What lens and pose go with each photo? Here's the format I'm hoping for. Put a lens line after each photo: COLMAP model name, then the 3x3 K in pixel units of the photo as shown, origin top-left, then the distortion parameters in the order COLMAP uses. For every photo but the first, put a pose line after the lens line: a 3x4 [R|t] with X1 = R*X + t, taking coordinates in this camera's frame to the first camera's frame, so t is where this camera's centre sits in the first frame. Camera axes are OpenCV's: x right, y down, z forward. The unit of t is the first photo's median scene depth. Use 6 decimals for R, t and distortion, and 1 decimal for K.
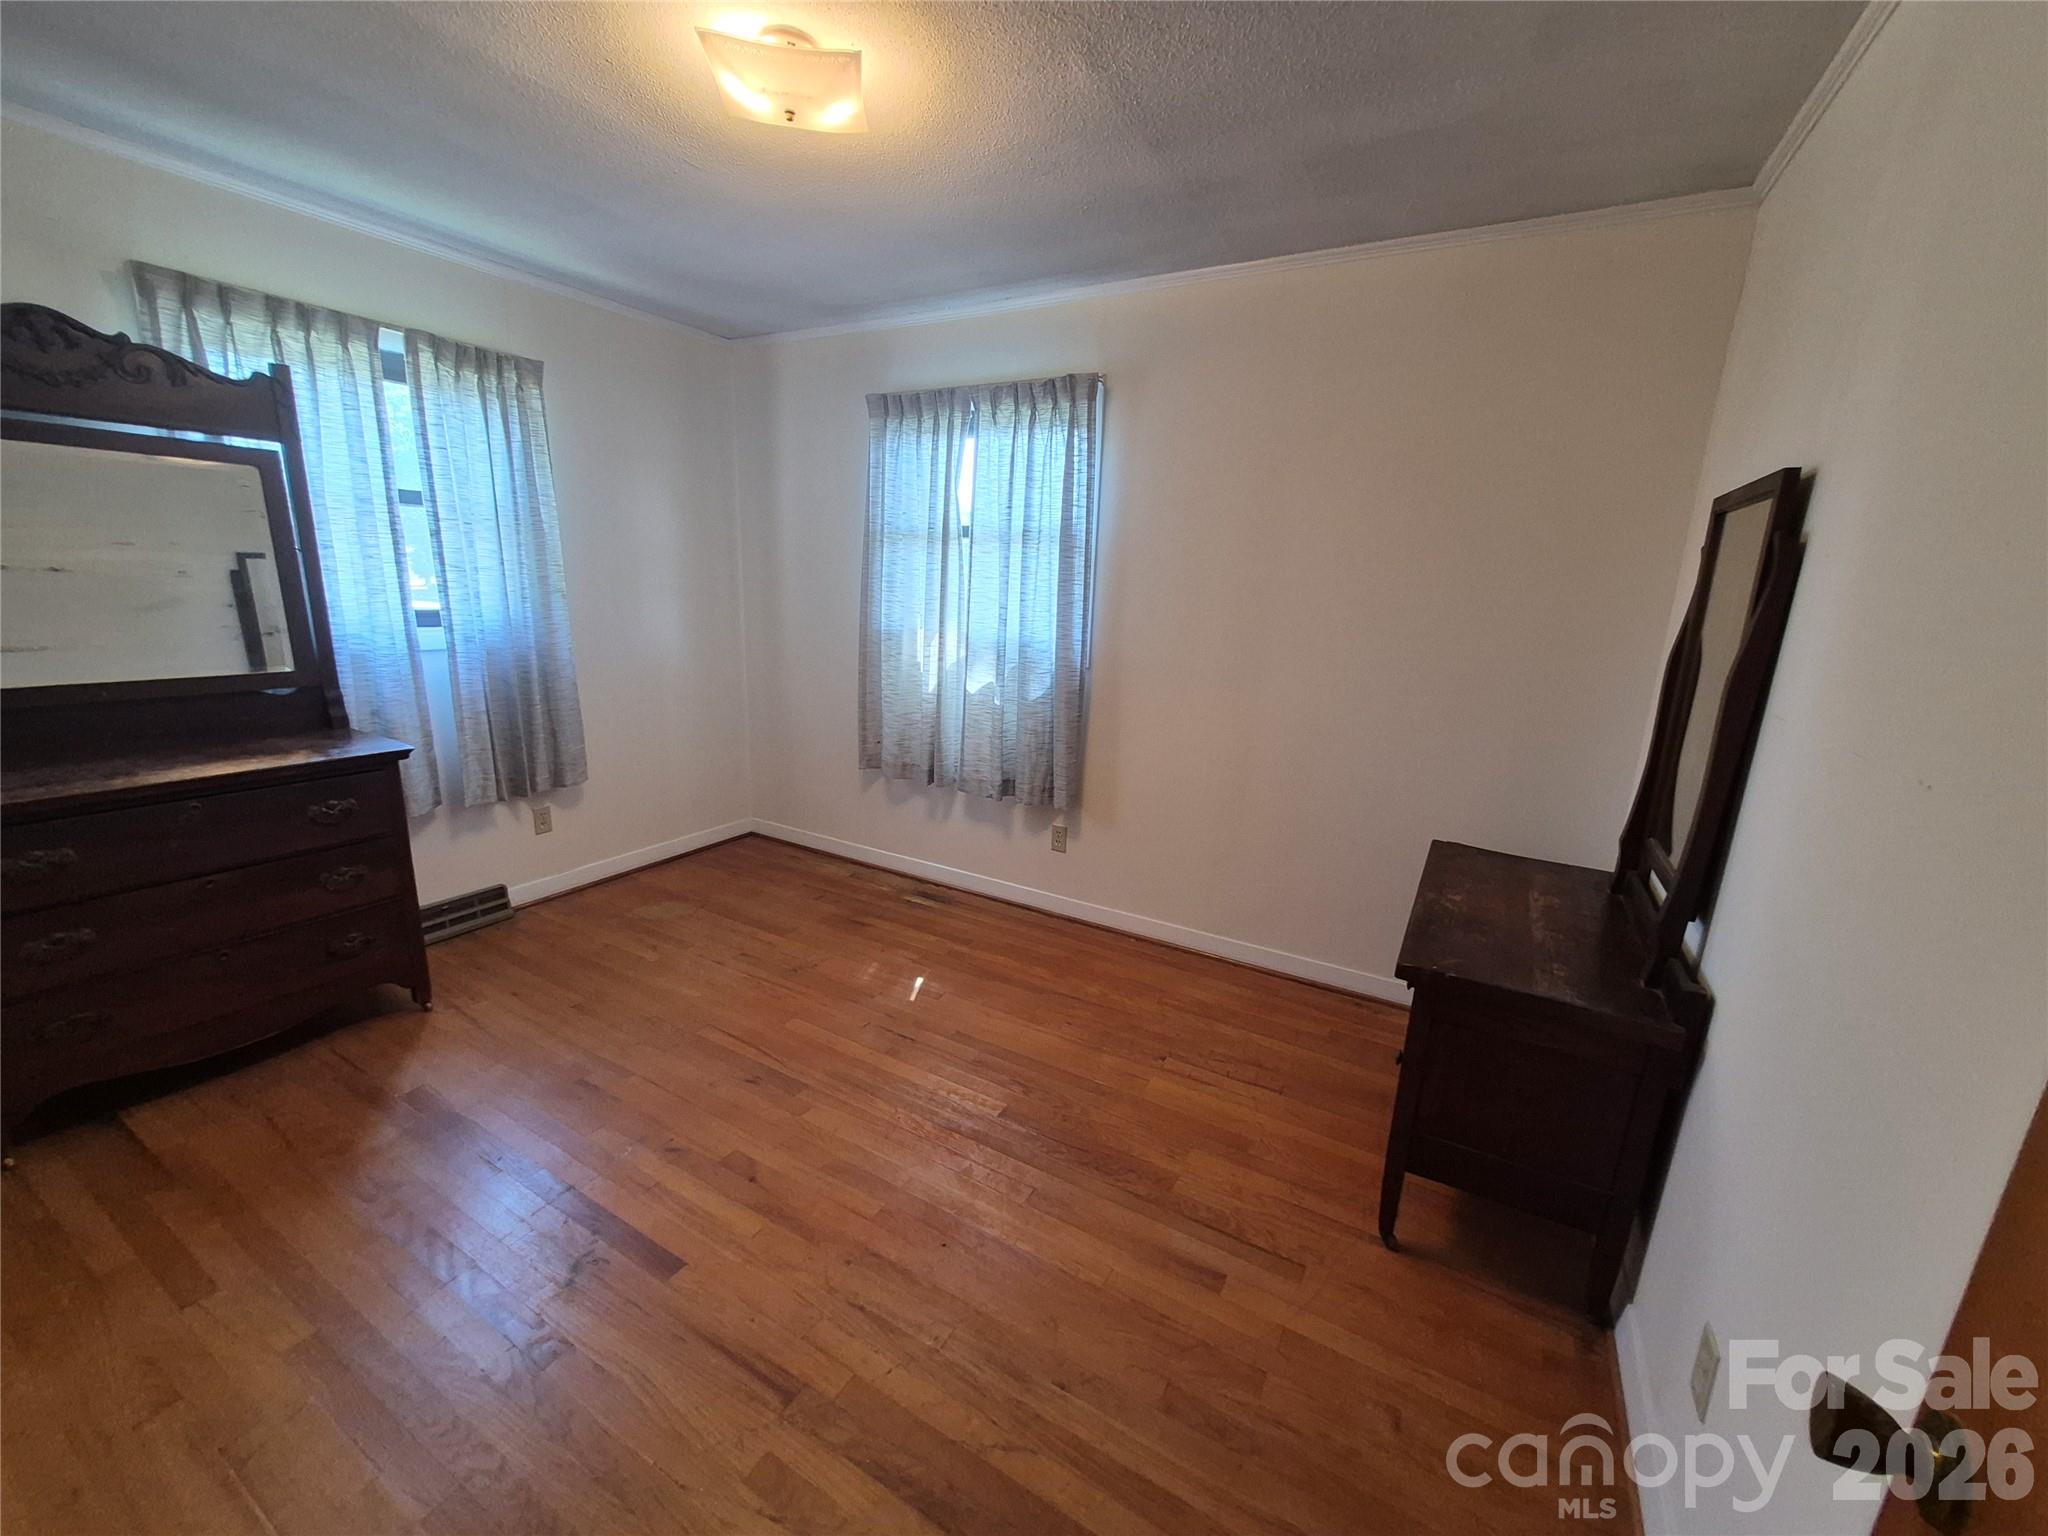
lens RADIAL K [[802.4, 0, 1023.0], [0, 802.4, 772.7], [0, 0, 1]] dist [-0.000585, 0.000021]
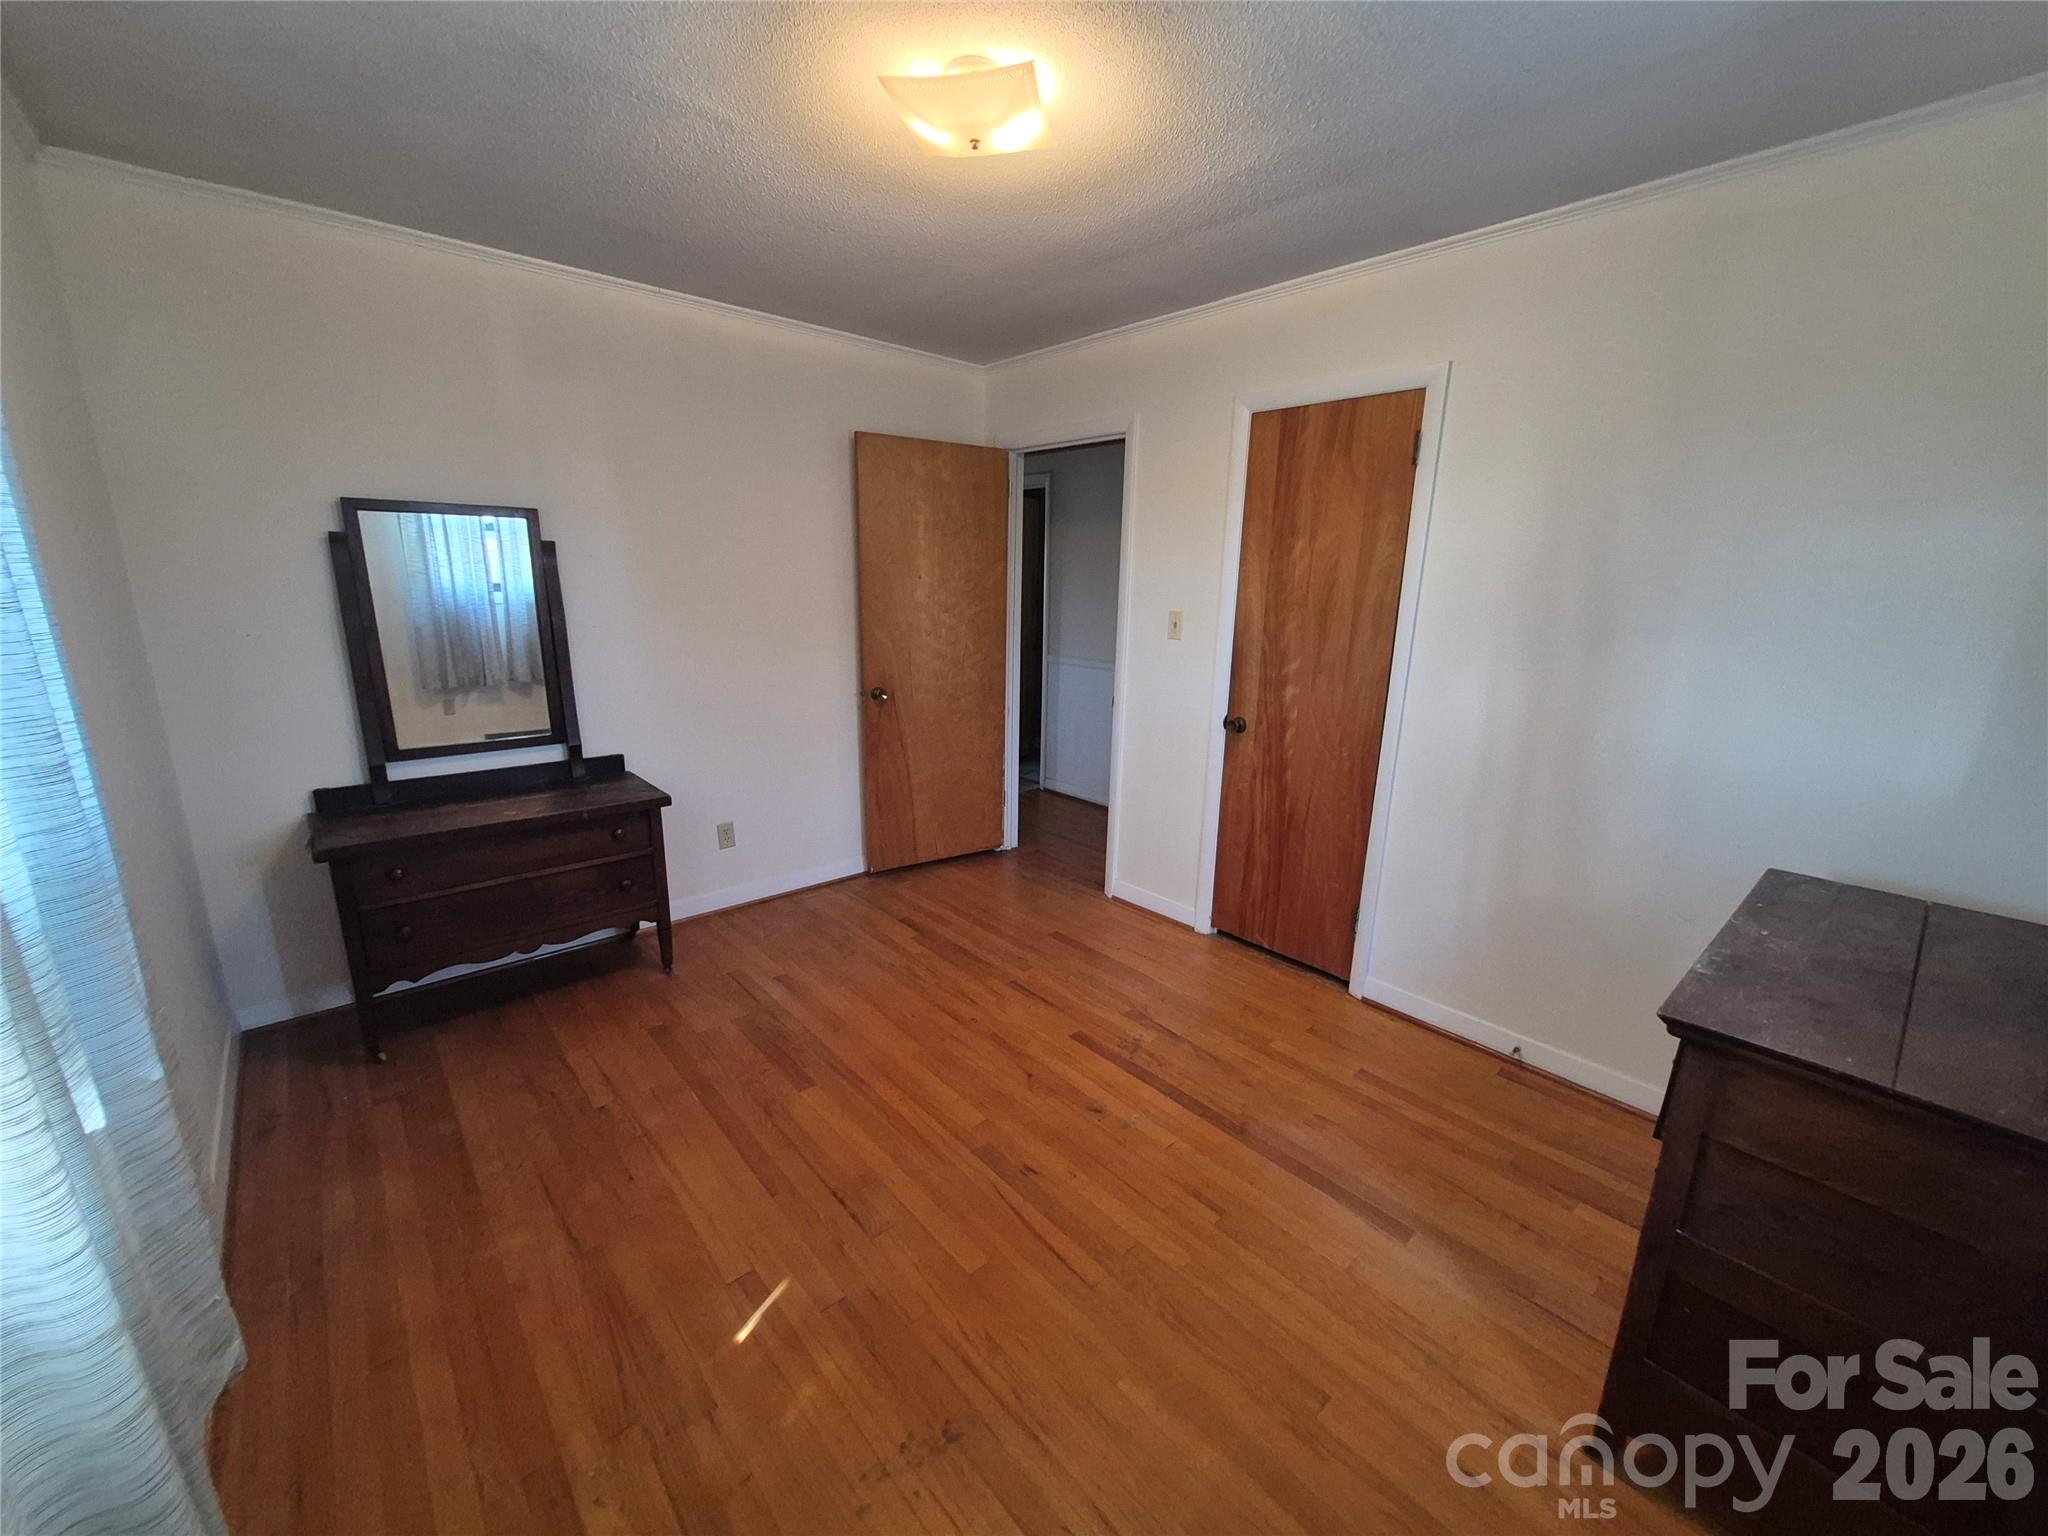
lens RADIAL K [[802.4, 0, 1023.0], [0, 802.4, 772.7], [0, 0, 1]] dist [-0.000585, 0.000021]
pose [[-0.946204, -0.131872, 0.295477, -0.594296], [0.020912, 0.886348, 0.462547, -0.467897], [-0.322893, 0.443843, -0.835909, 1.723343]]
